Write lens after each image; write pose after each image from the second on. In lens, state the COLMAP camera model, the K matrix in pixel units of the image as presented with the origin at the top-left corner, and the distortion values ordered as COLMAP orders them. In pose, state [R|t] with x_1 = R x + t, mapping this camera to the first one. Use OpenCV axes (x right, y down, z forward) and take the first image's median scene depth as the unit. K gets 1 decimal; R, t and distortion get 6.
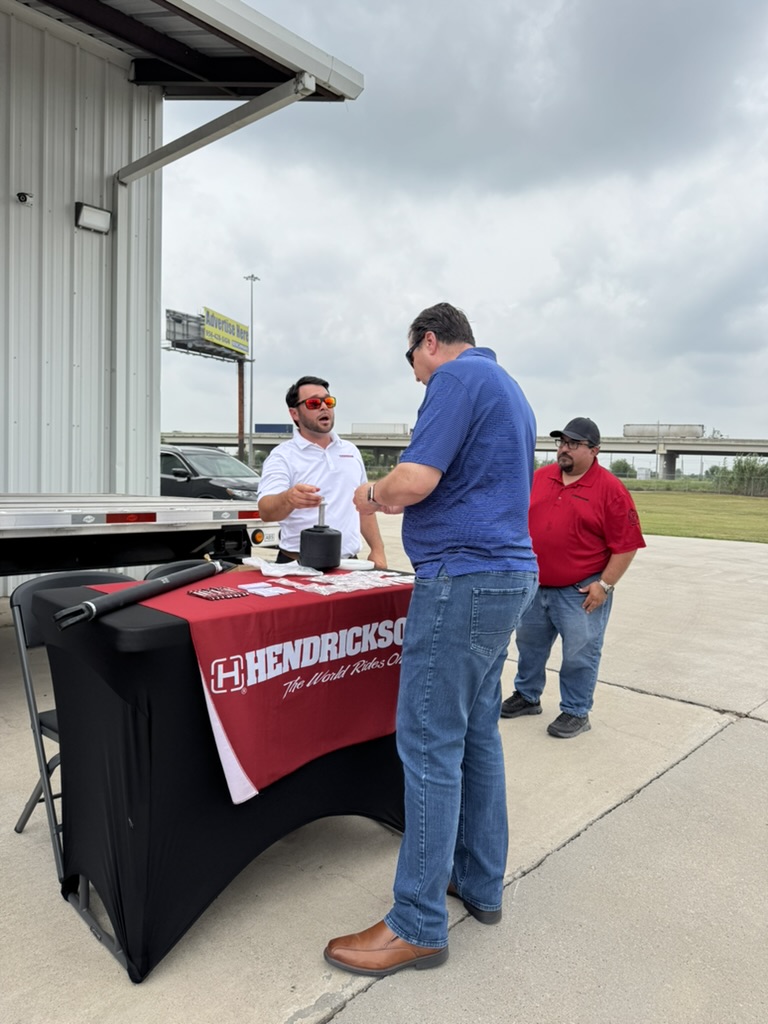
lens RADIAL K [[714.2, 0, 382.2], [0, 714.2, 518.1], [0, 0, 1]] dist [0.042426, -0.056425]
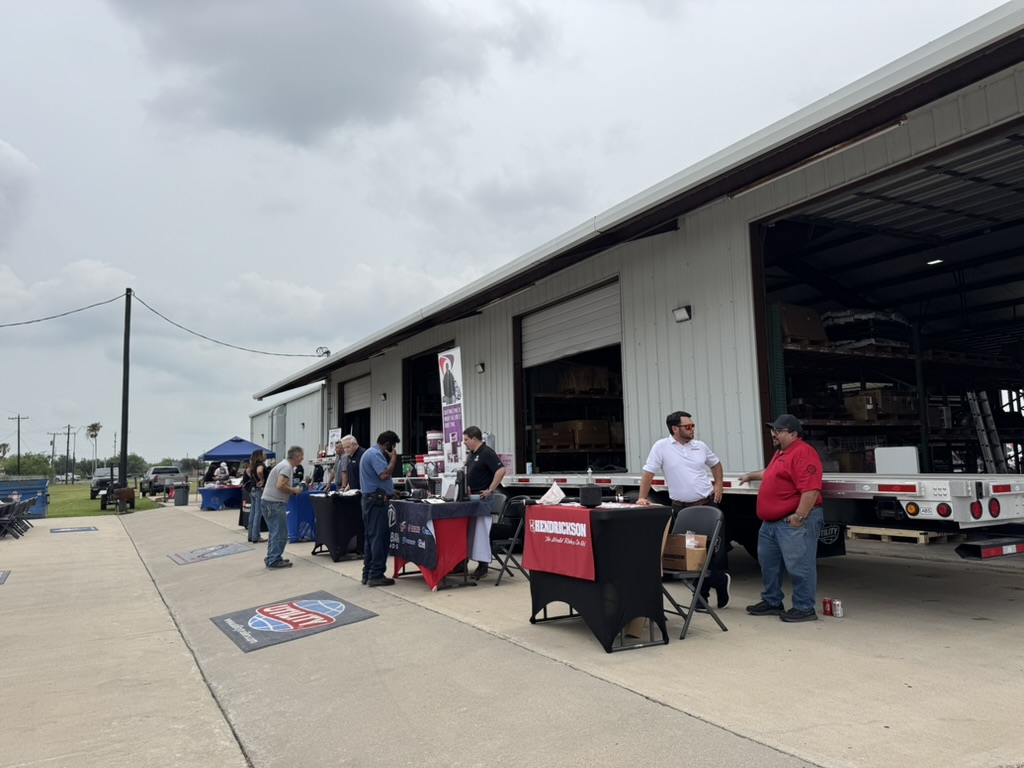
lens RADIAL K [[714.2, 0, 515.3], [0, 714.2, 386.0], [0, 0, 1]] dist [0.042426, -0.056425]
pose [[-0.300647, -0.130595, -0.944752, 1.349740], [-0.044777, 0.991421, -0.122796, 0.001767], [0.952684, 0.005385, -0.303915, 0.913963]]
